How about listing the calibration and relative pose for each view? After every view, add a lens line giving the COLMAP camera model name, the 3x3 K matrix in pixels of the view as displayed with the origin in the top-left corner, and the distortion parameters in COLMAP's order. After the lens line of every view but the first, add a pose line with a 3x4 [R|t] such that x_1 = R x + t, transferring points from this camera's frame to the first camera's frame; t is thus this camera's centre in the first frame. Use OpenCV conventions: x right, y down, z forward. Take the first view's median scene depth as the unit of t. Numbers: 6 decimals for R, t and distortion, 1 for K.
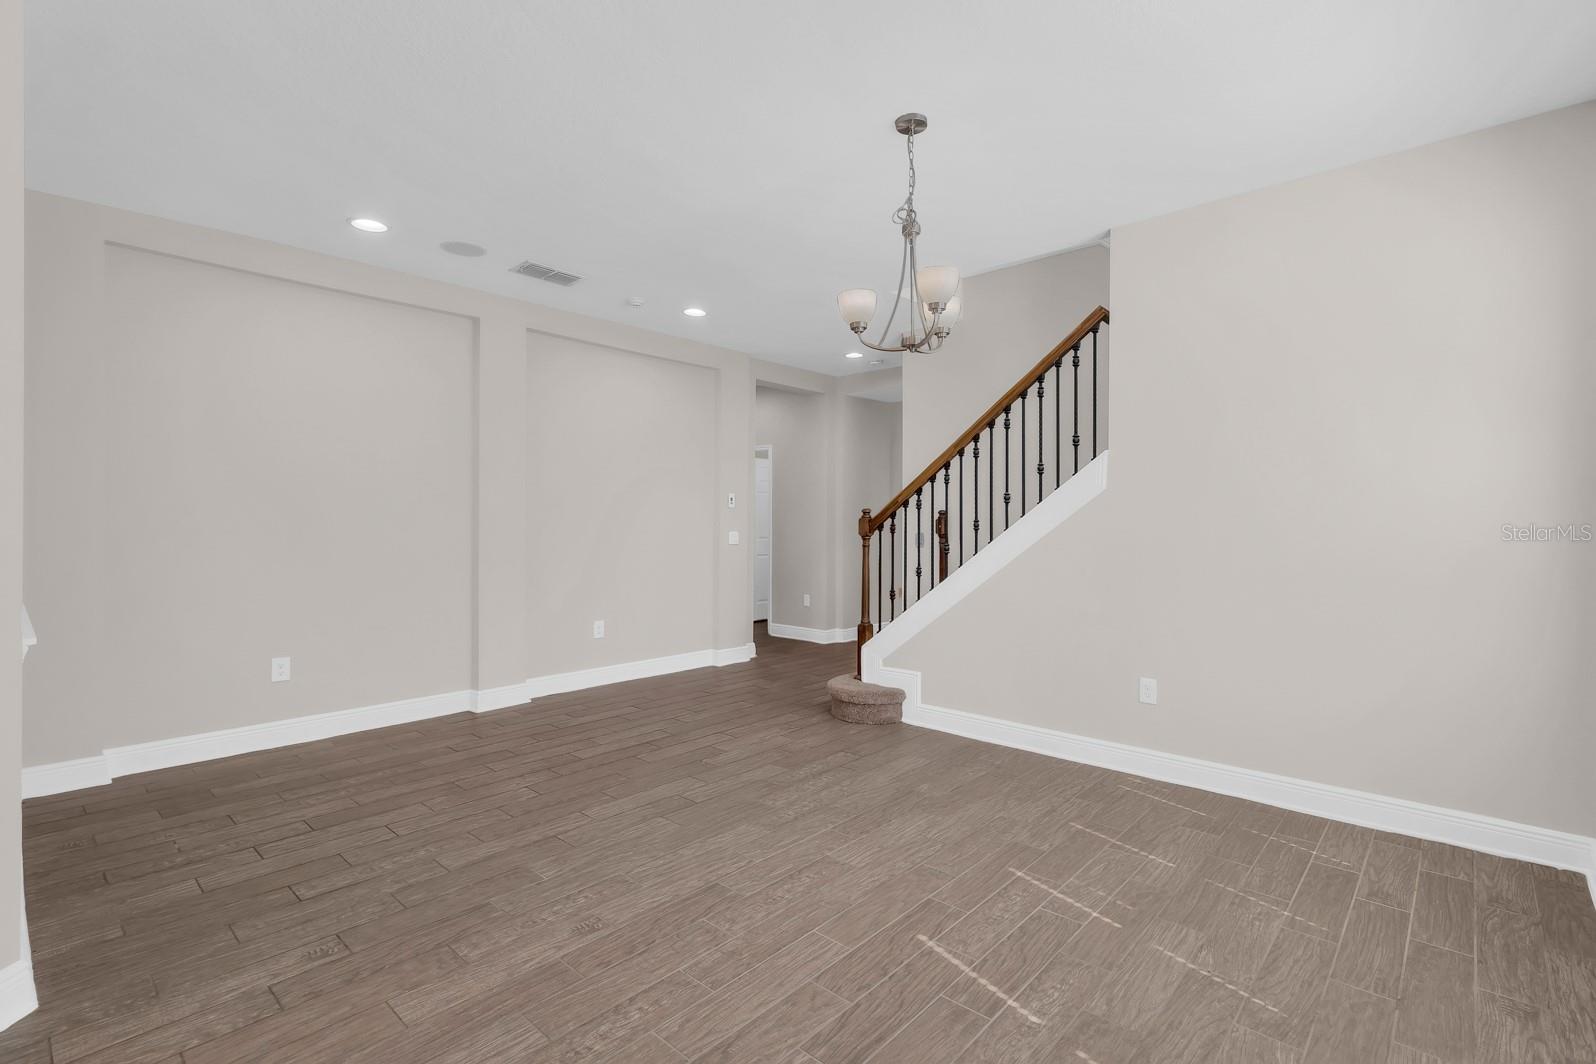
lens RADIAL K [[748.0, 0, 810.1], [0, 748.0, 527.2], [0, 0, 1]] dist [-0.001328, -0.000159]
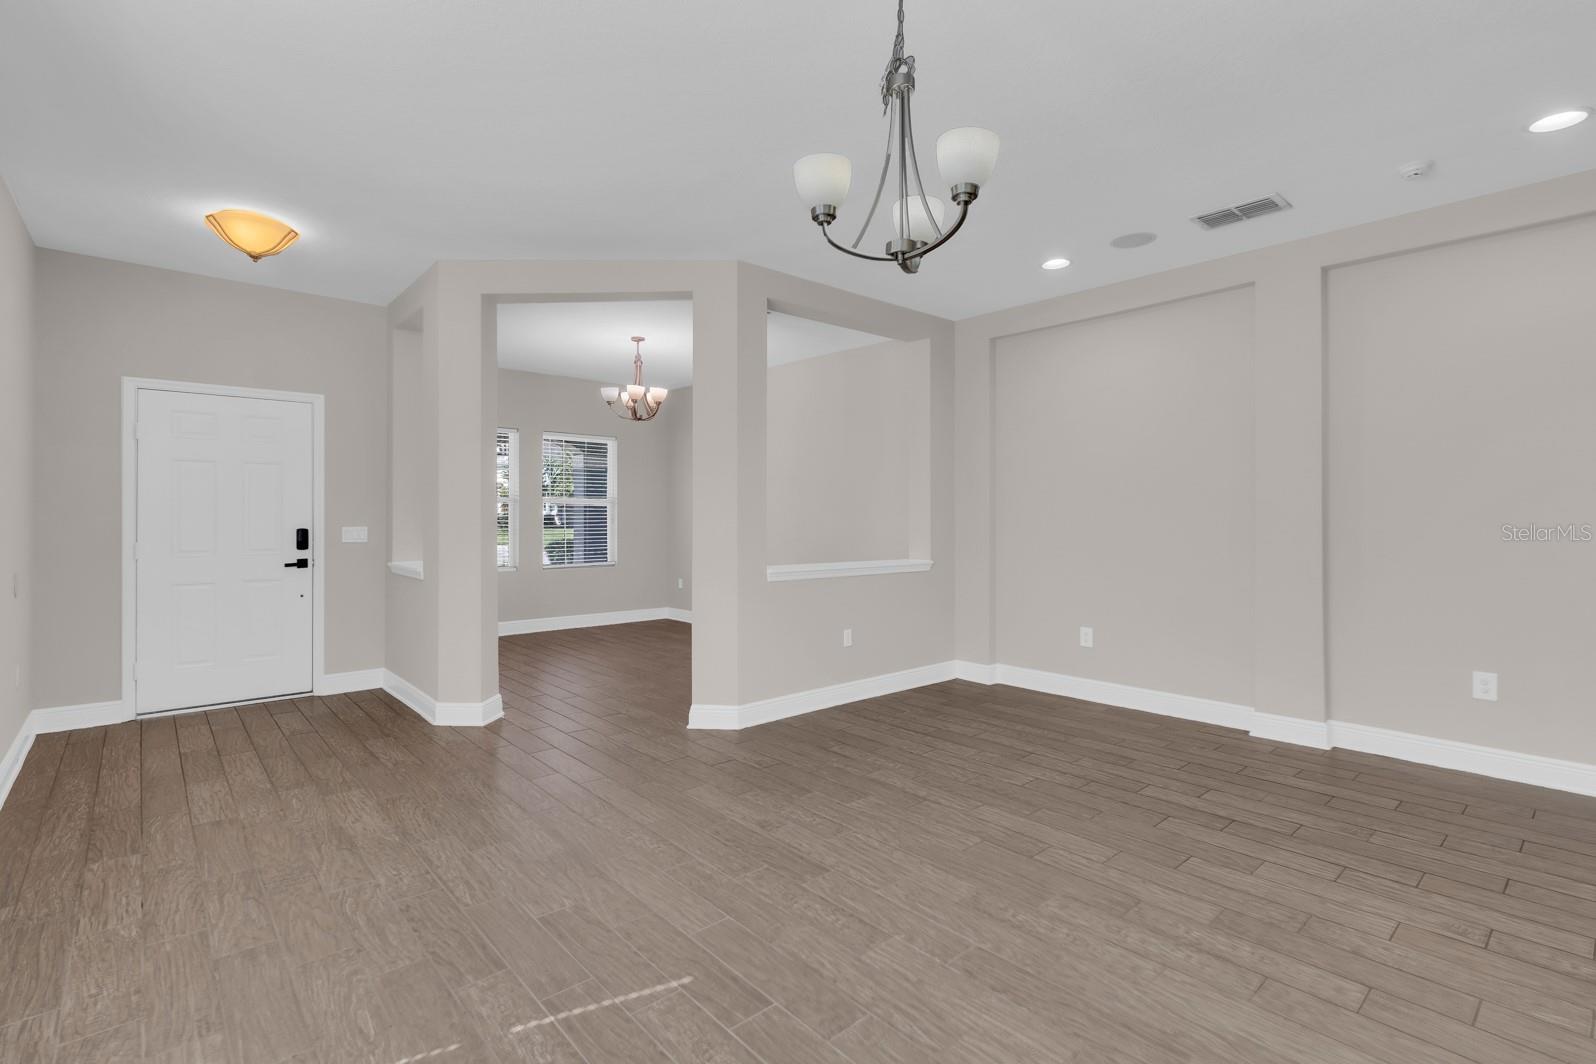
lens RADIAL K [[748.0, 0, 810.1], [0, 748.0, 527.2], [0, 0, 1]] dist [-0.001328, -0.000159]
pose [[-0.120274, 0.012121, -0.992667, 0.692052], [-0.005818, 0.999900, 0.012915, -0.005415], [0.992724, 0.007328, -0.120191, 0.850755]]
